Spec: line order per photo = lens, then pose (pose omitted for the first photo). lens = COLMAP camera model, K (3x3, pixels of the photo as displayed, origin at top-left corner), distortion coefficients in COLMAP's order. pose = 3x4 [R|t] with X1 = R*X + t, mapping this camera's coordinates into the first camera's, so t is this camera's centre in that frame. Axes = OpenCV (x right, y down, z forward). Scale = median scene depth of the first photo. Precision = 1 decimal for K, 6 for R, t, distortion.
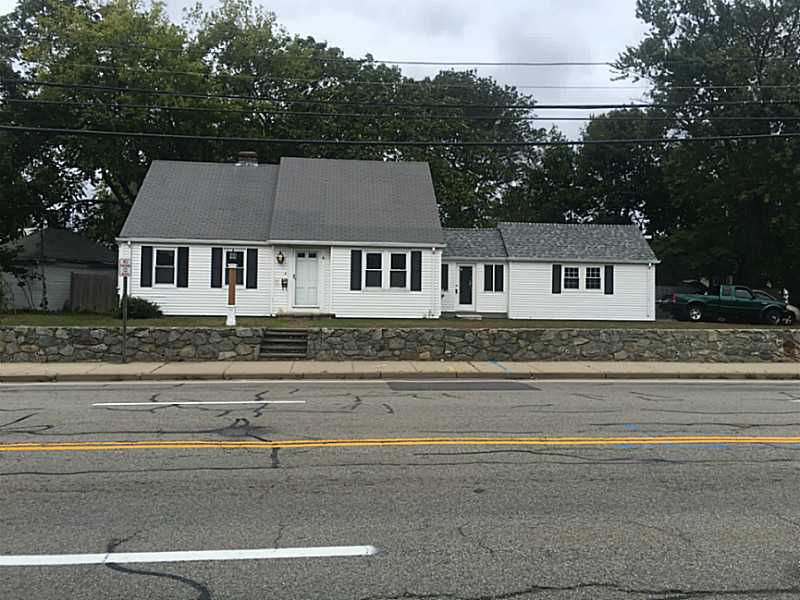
lens RADIAL K [[678.5, 0, 404.1], [0, 678.5, 300.8], [0, 0, 1]] dist [0.032974, 0.016696]
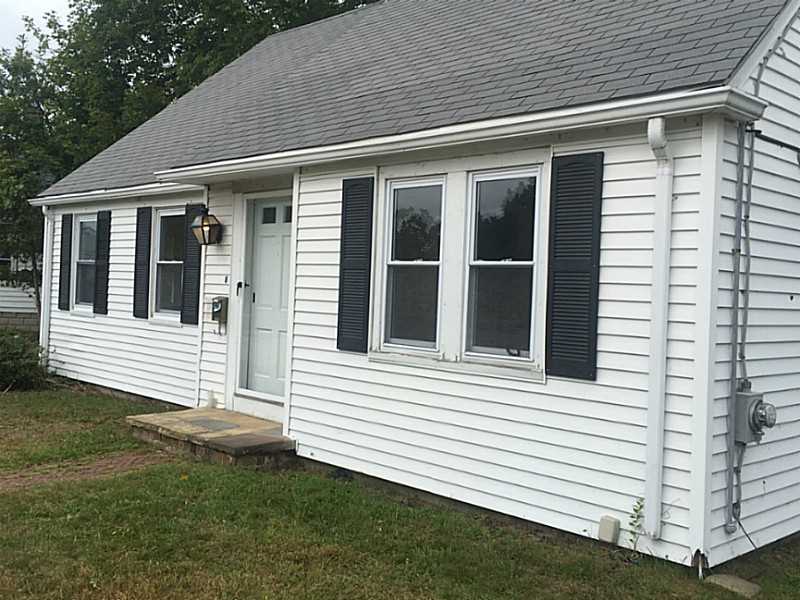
lens RADIAL K [[832.6, 0, 400.0], [0, 832.6, 296.7], [0, 0, 1]] dist [0.129167, 0.000000]
pose [[0.664656, 0.018022, -0.746932, 0.153080], [-0.018805, 0.999796, 0.007389, -0.036937], [0.746912, 0.009135, 0.664860, 0.818057]]
